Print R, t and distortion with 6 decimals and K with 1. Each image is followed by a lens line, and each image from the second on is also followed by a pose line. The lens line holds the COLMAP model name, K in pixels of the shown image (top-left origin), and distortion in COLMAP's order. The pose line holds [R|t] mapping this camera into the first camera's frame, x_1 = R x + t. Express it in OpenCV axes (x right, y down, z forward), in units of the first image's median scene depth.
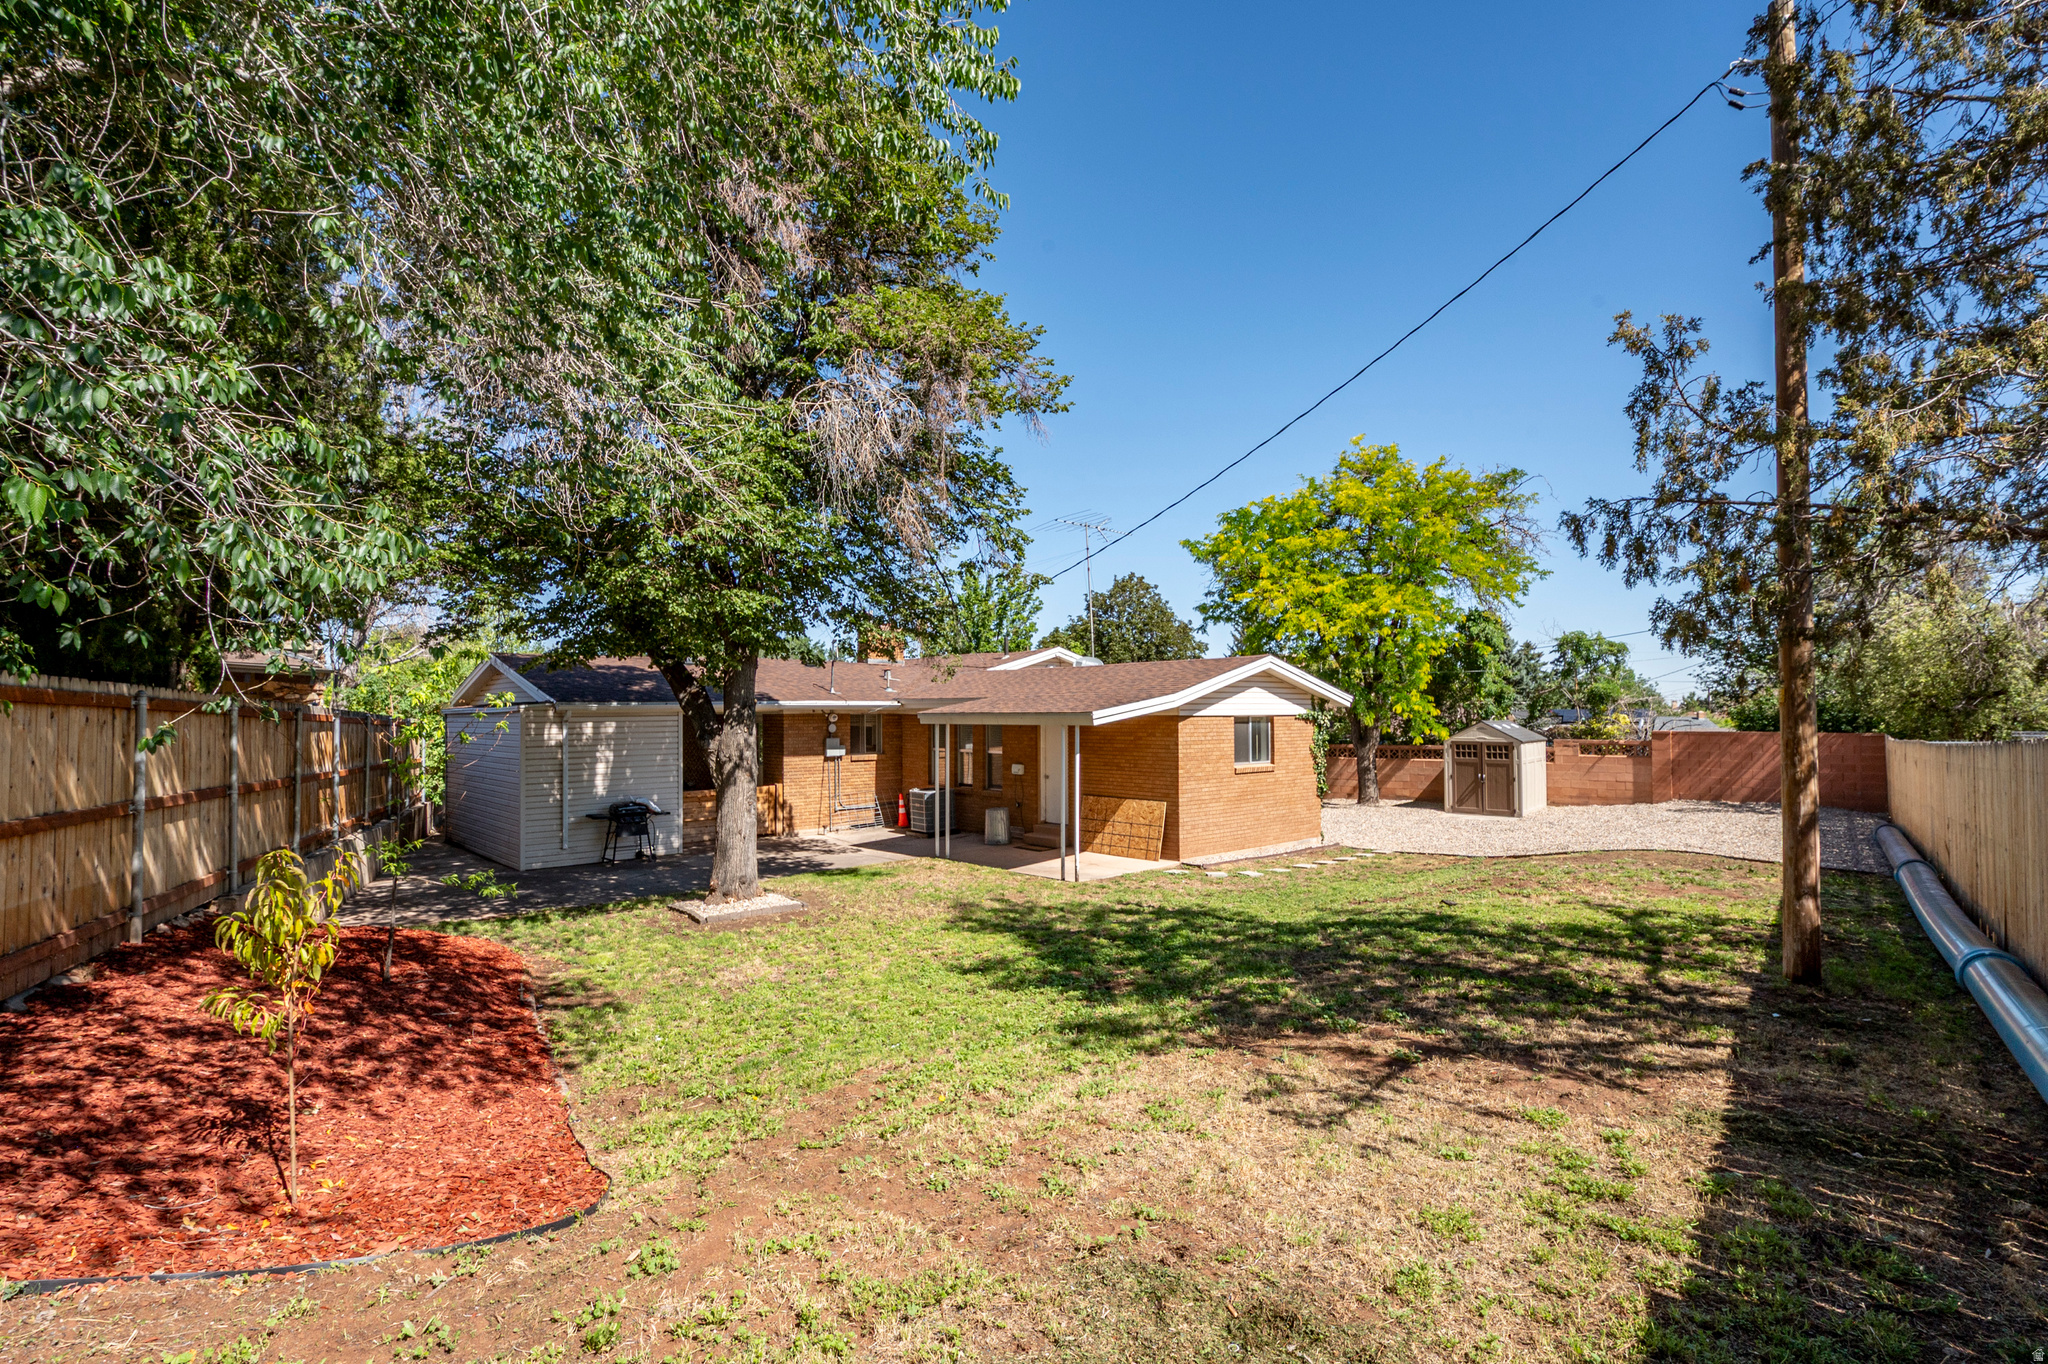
lens RADIAL K [[1002.3, 0, 1024.0], [0, 1002.3, 682.0], [0, 0, 1]] dist [0.000834, 0.000081]
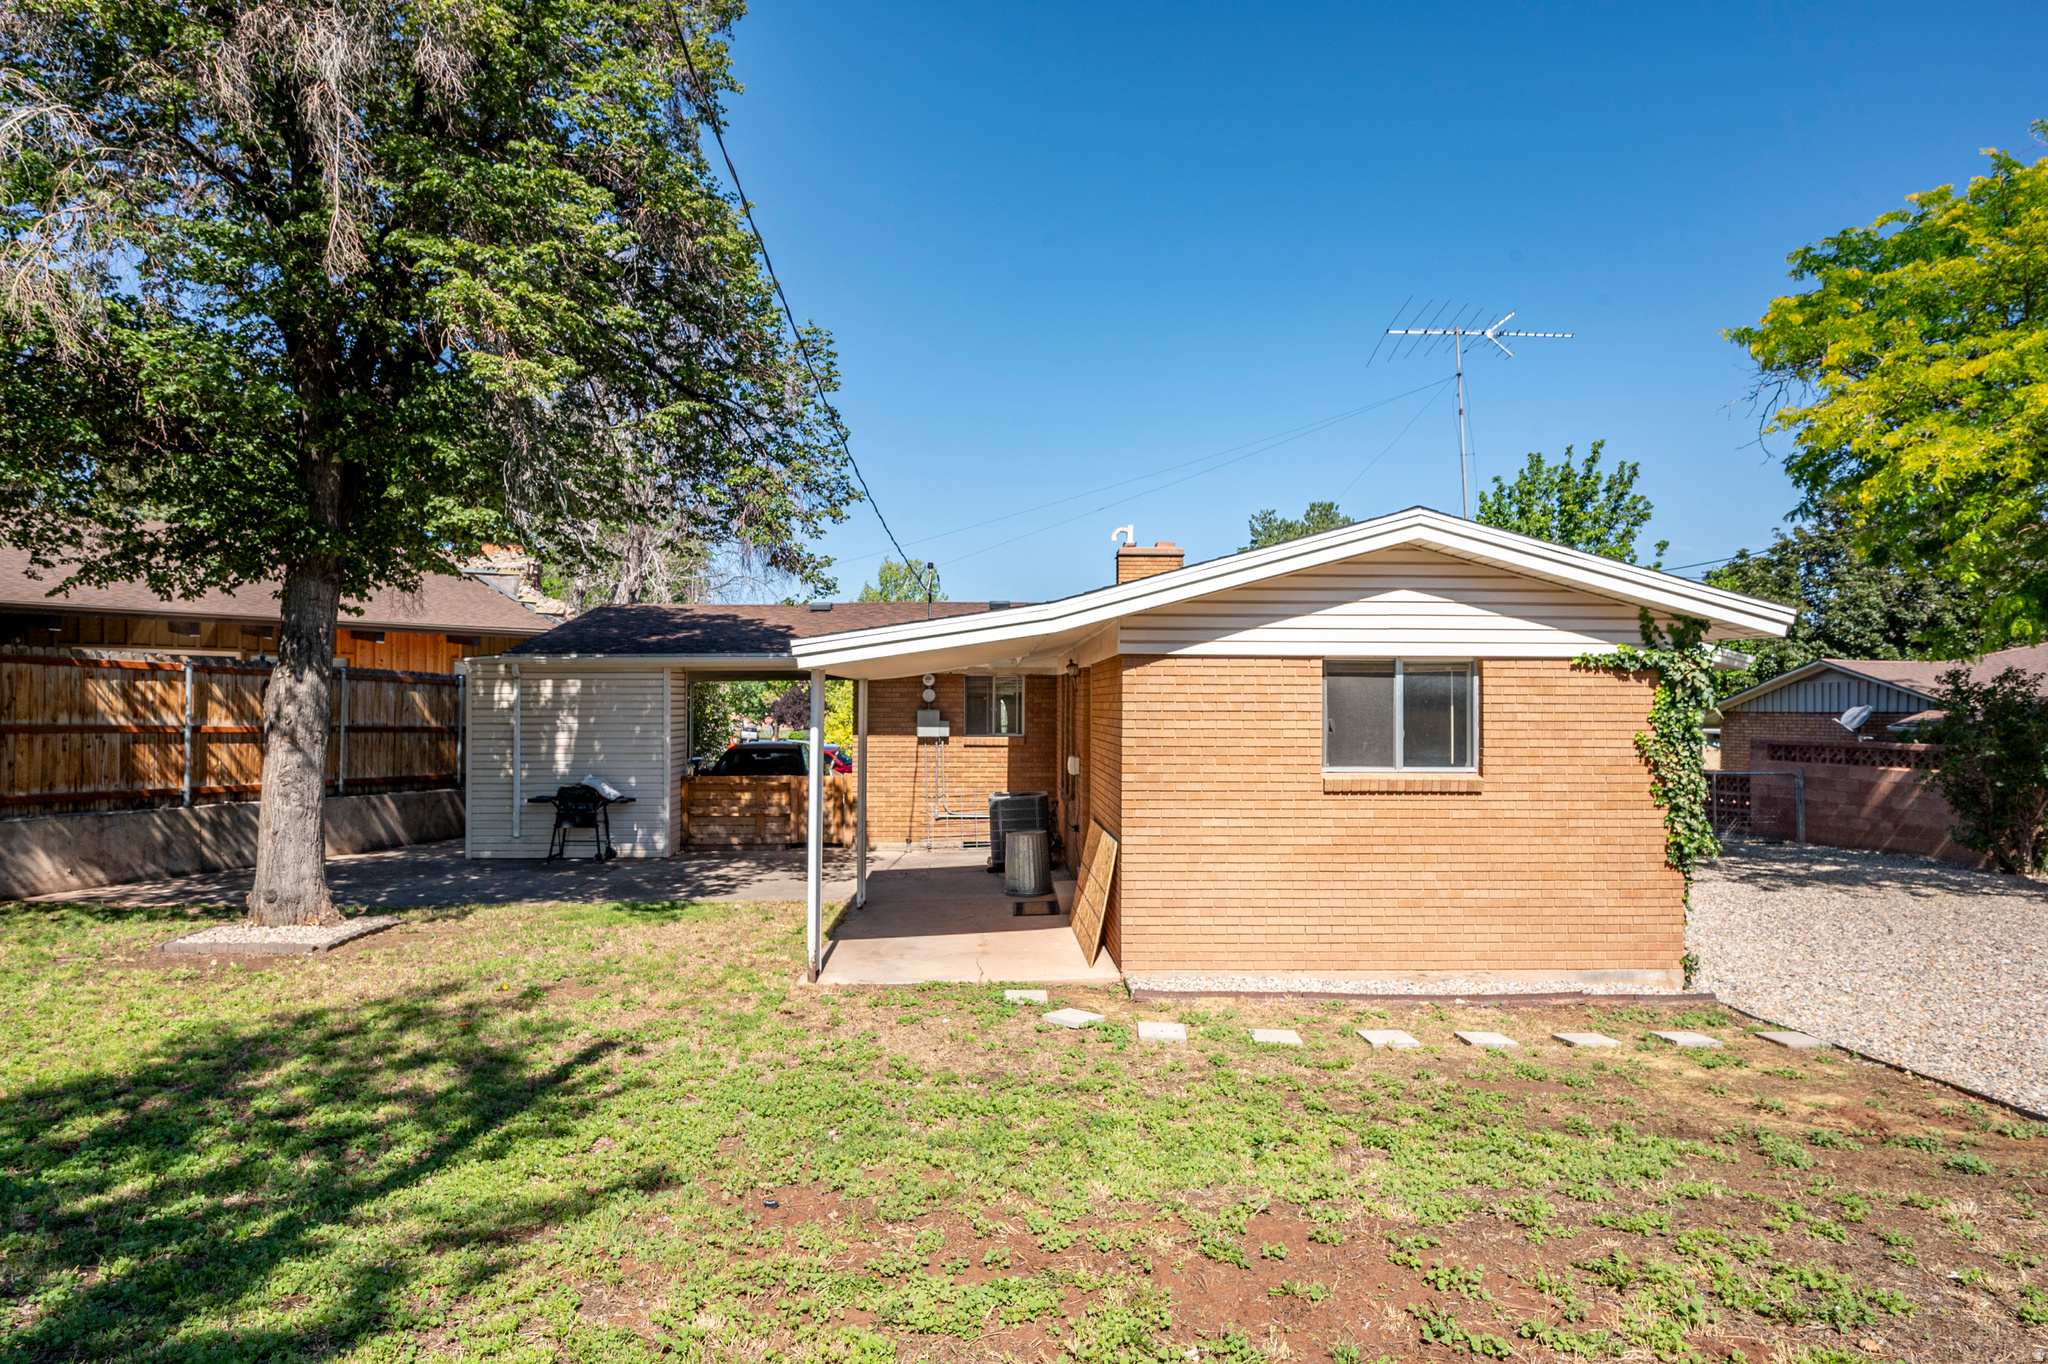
lens RADIAL K [[1181.8, 0, 1024.0], [0, 1181.8, 682.0], [0, 0, 1]] dist [-0.002226, -0.000333]
pose [[0.755523, -0.004926, -0.655103, 0.437441], [0.012116, 0.999906, 0.006455, 0.038617], [0.655010, -0.012814, 0.755512, 0.521440]]
